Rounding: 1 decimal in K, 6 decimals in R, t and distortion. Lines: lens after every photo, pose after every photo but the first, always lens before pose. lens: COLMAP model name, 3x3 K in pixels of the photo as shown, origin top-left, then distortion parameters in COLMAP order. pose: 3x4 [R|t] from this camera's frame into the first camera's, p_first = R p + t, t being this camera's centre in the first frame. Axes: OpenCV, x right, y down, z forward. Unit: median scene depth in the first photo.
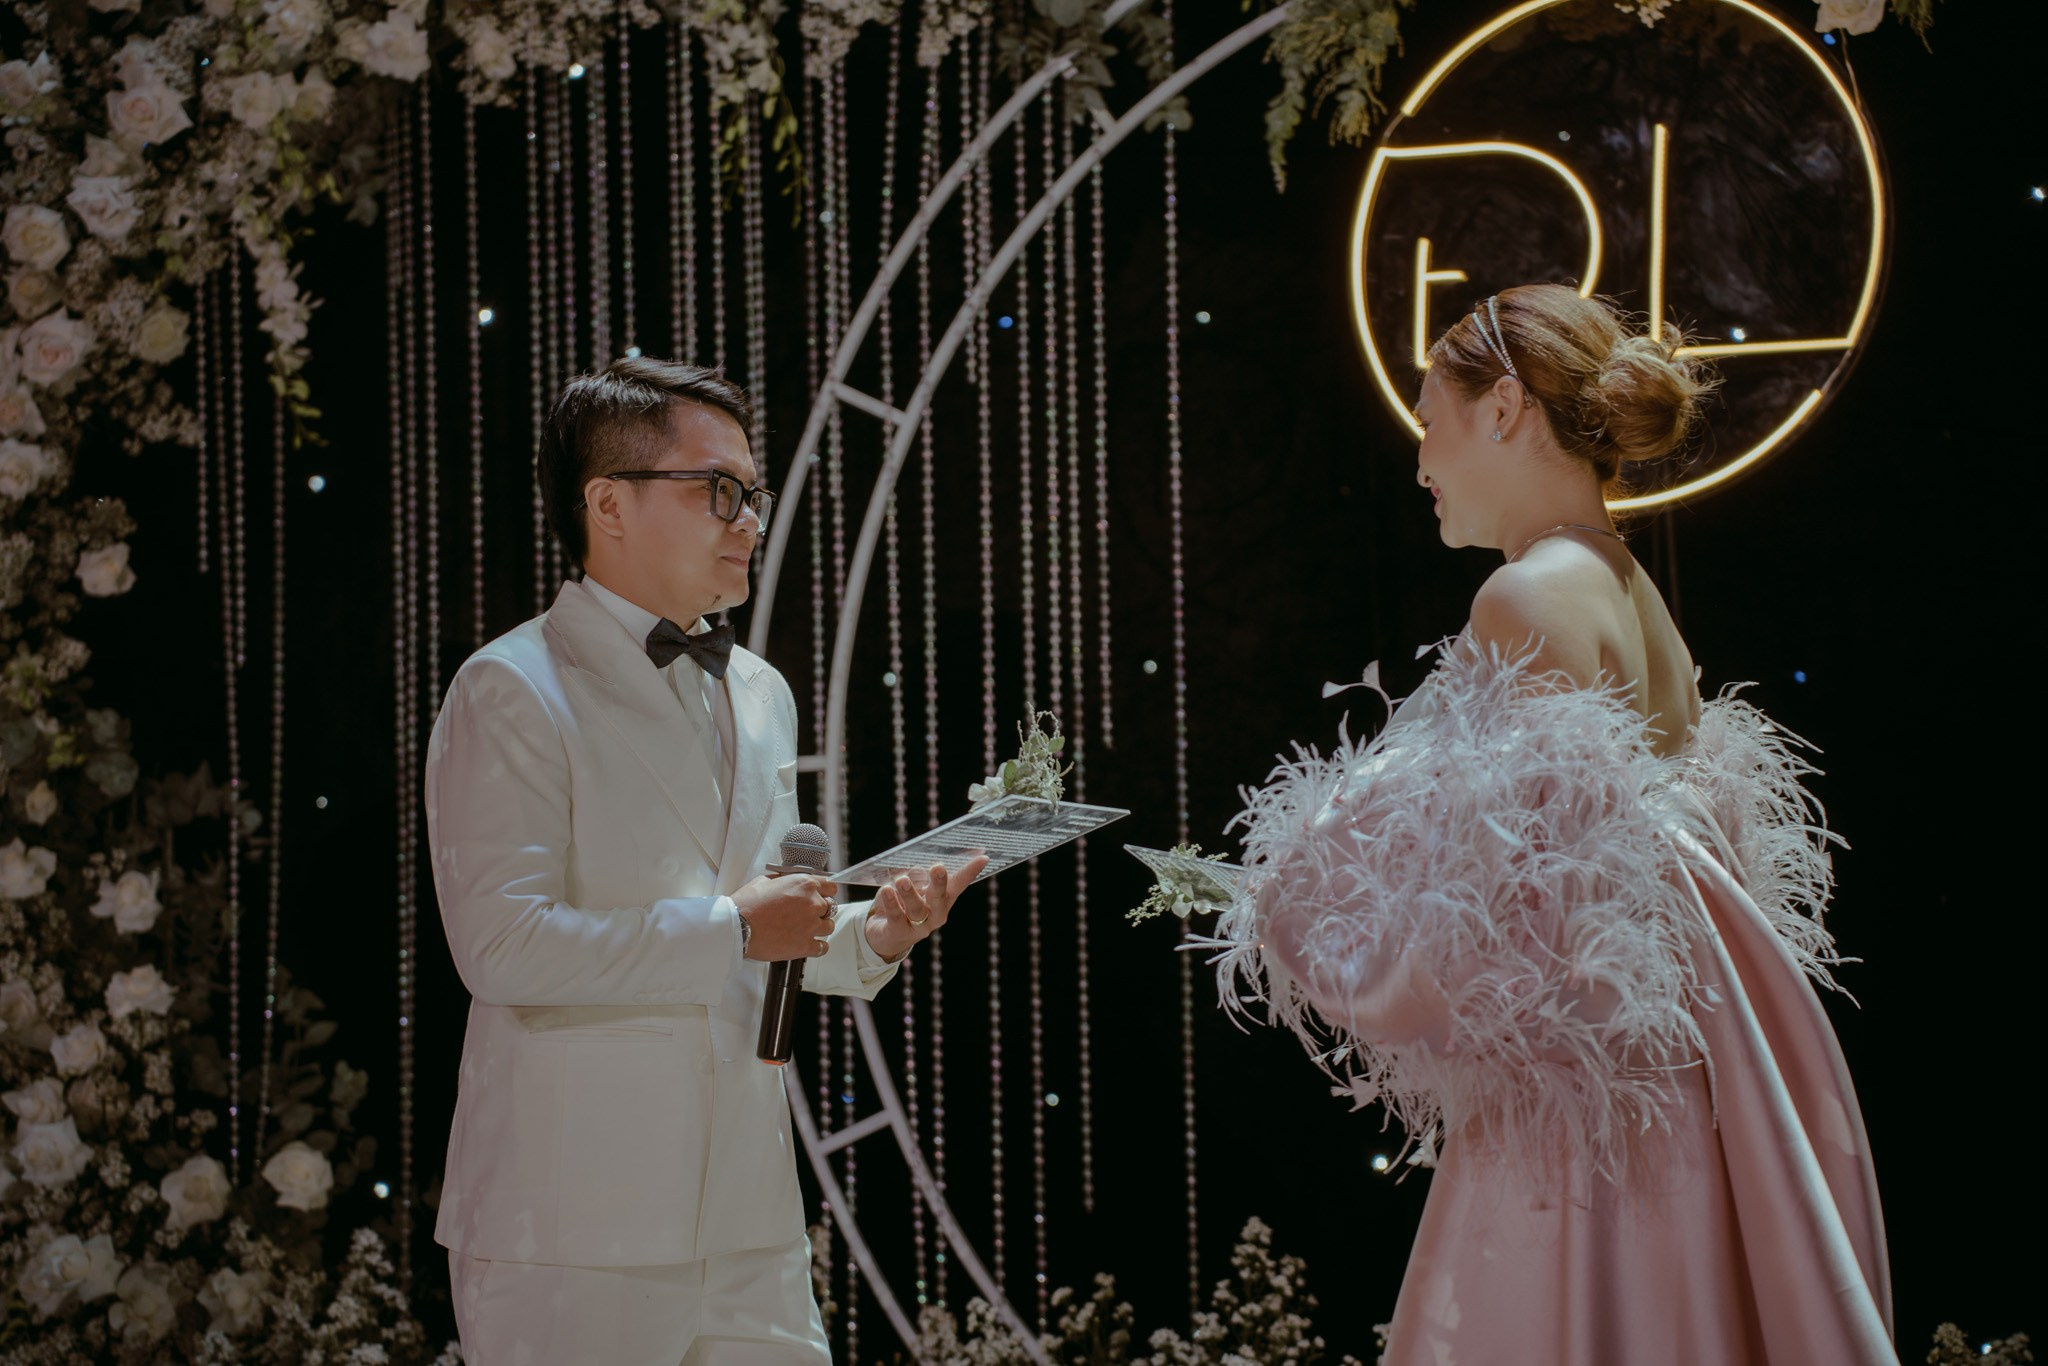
lens RADIAL K [[4347.6, 0, 1005.0], [0, 4347.6, 671.5], [0, 0, 1]] dist [0.610748, 0.000000]
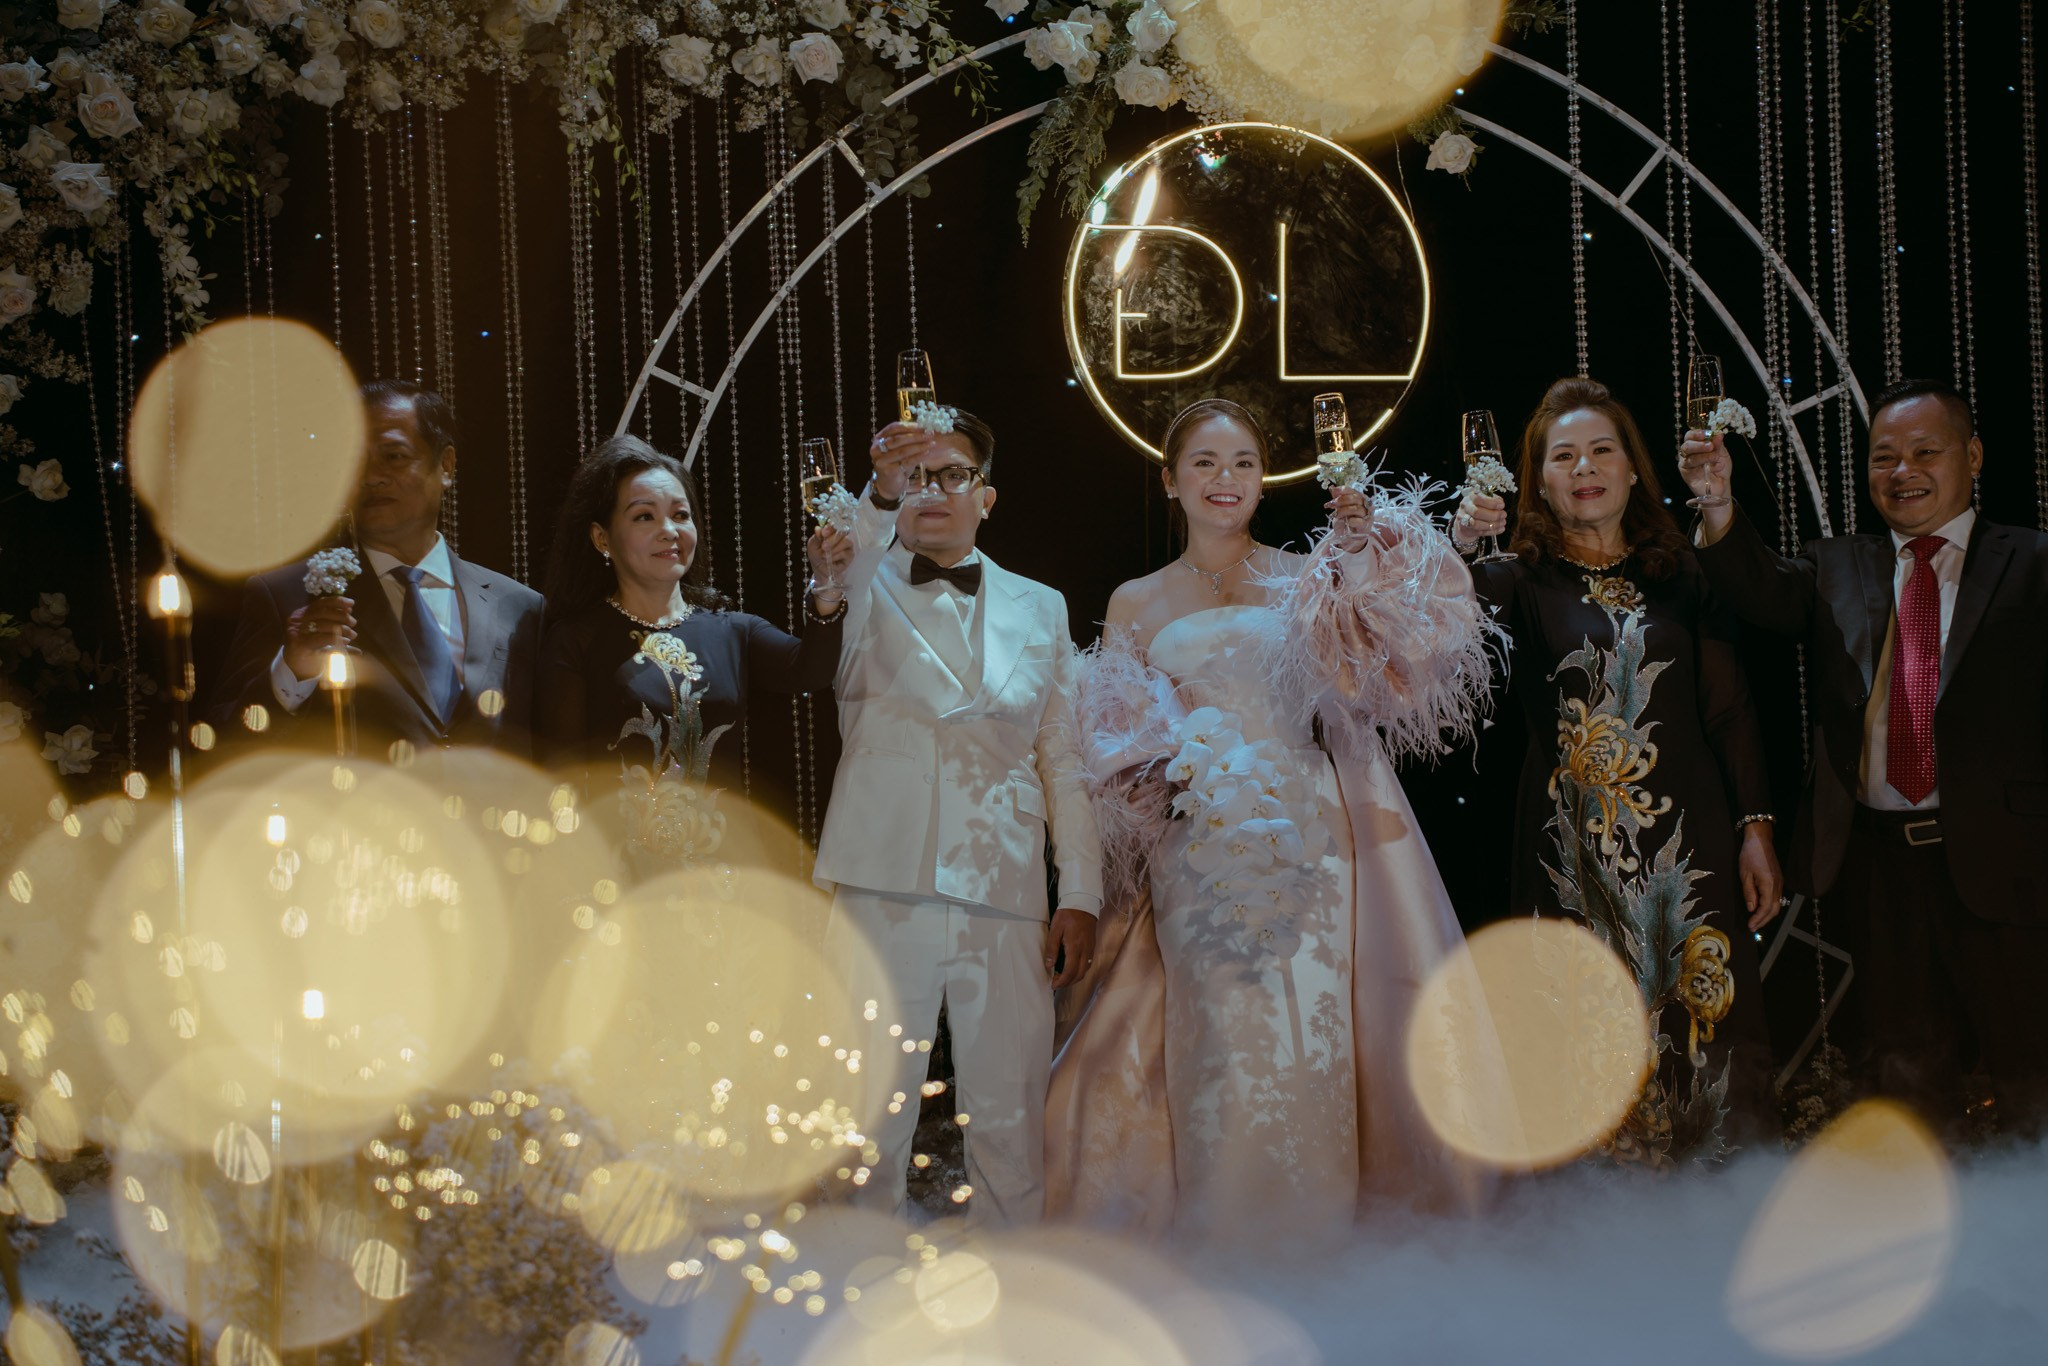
lens RADIAL K [[4347.6, 0, 1038.3], [0, 4347.6, 691.7], [0, 0, 1]] dist [0.610748, 0.000000]
pose [[0.889511, 0.027284, 0.456098, -0.545889], [-0.013827, 0.999366, -0.032816, 0.075685], [-0.456704, 0.022883, 0.889324, -0.232148]]
